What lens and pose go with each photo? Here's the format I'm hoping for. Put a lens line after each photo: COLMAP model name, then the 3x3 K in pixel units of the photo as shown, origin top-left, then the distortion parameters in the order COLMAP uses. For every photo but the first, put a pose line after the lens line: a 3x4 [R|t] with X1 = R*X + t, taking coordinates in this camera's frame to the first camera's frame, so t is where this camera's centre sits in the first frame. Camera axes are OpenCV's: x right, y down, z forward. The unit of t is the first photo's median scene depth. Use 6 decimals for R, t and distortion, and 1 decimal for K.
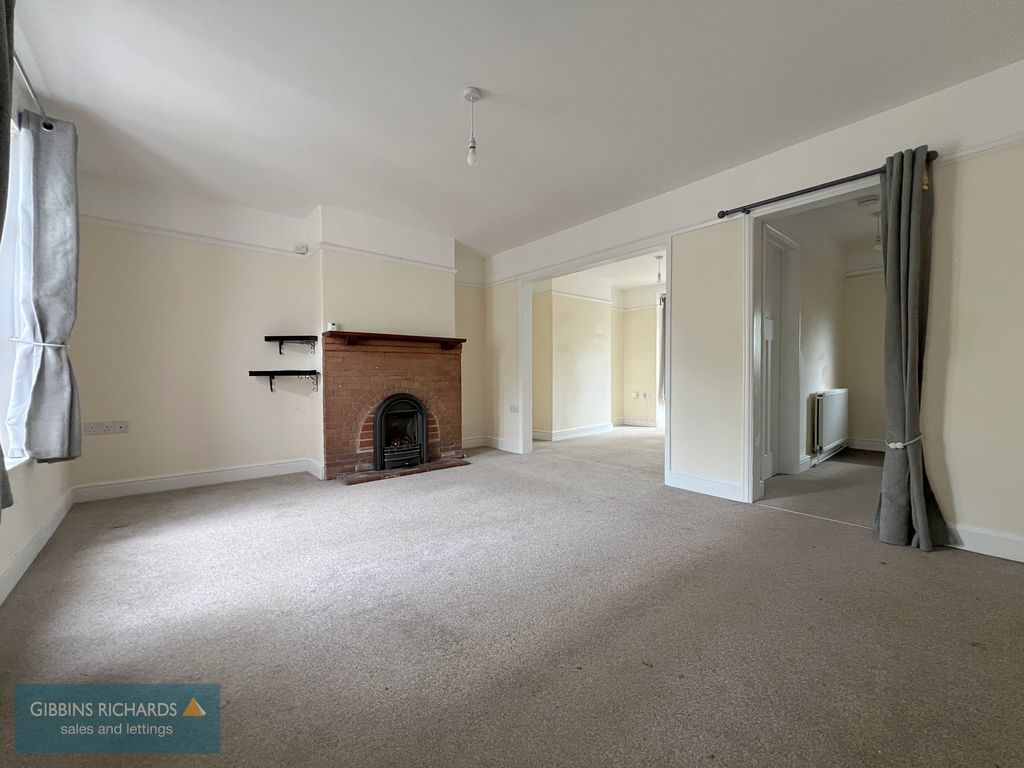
lens RADIAL K [[408.9, 0, 507.4], [0, 408.9, 378.1], [0, 0, 1]] dist [-0.001835, -0.000040]
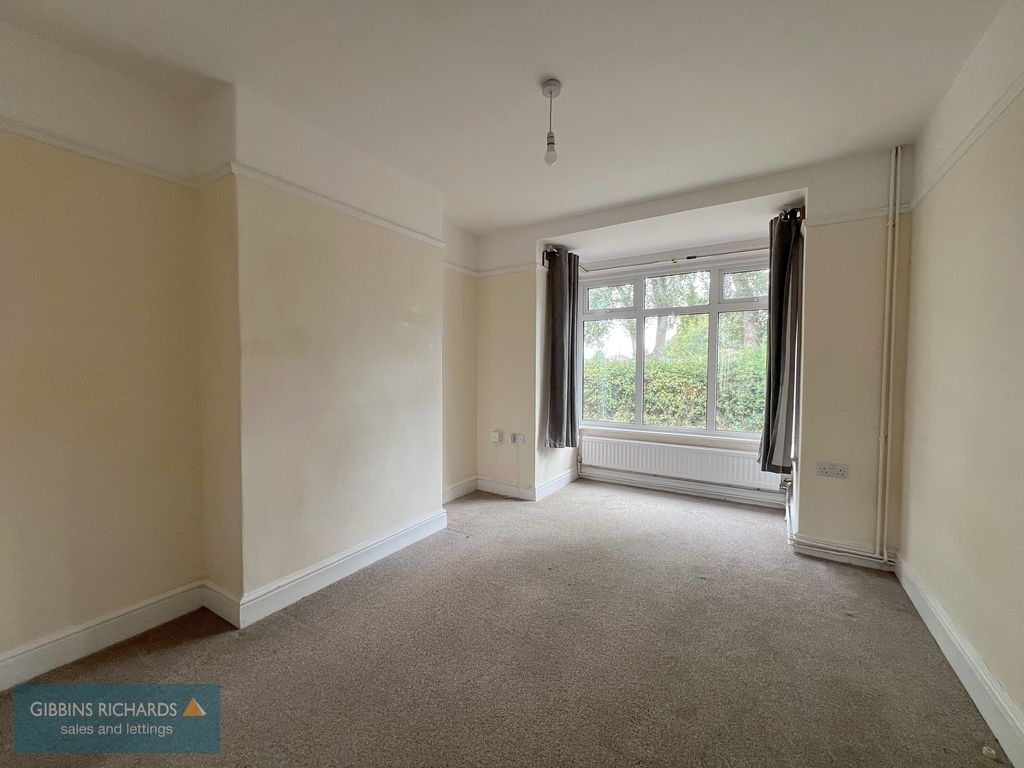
lens RADIAL K [[409.7, 0, 512.8], [0, 409.7, 386.6], [0, 0, 1]] dist [-0.003445, -0.000217]
pose [[0.951948, -0.005654, 0.306206, 0.182068], [-0.002221, 0.999676, 0.025361, -0.038957], [-0.306251, -0.024822, 0.951627, 0.525946]]
